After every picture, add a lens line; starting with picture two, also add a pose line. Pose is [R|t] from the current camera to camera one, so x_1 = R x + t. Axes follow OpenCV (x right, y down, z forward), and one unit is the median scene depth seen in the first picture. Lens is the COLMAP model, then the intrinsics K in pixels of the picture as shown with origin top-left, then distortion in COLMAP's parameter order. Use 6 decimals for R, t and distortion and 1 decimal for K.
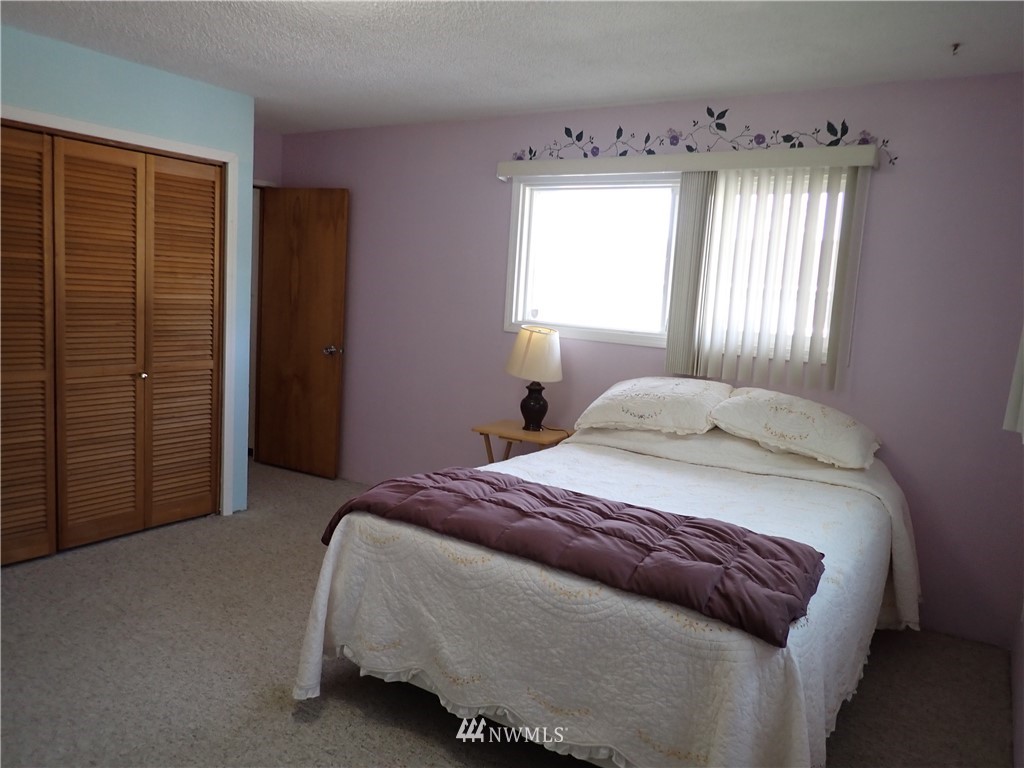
lens RADIAL K [[763.2, 0, 511.6], [0, 763.2, 378.6], [0, 0, 1]] dist [0.013591, -0.013109]
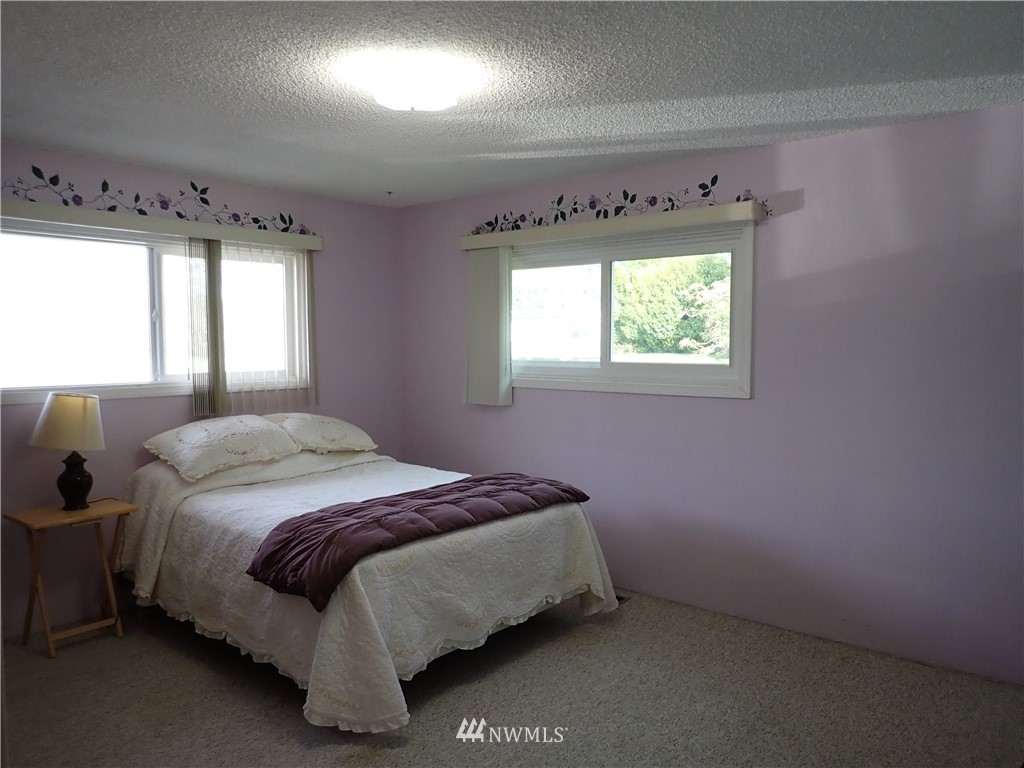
lens RADIAL K [[763.2, 0, 510.8], [0, 763.2, 387.9], [0, 0, 1]] dist [0.013591, -0.013109]
pose [[0.115254, -0.122901, 0.985704, -0.873521], [0.130937, 0.985538, 0.107570, -0.114269], [-0.984669, 0.116667, 0.129679, 0.427816]]
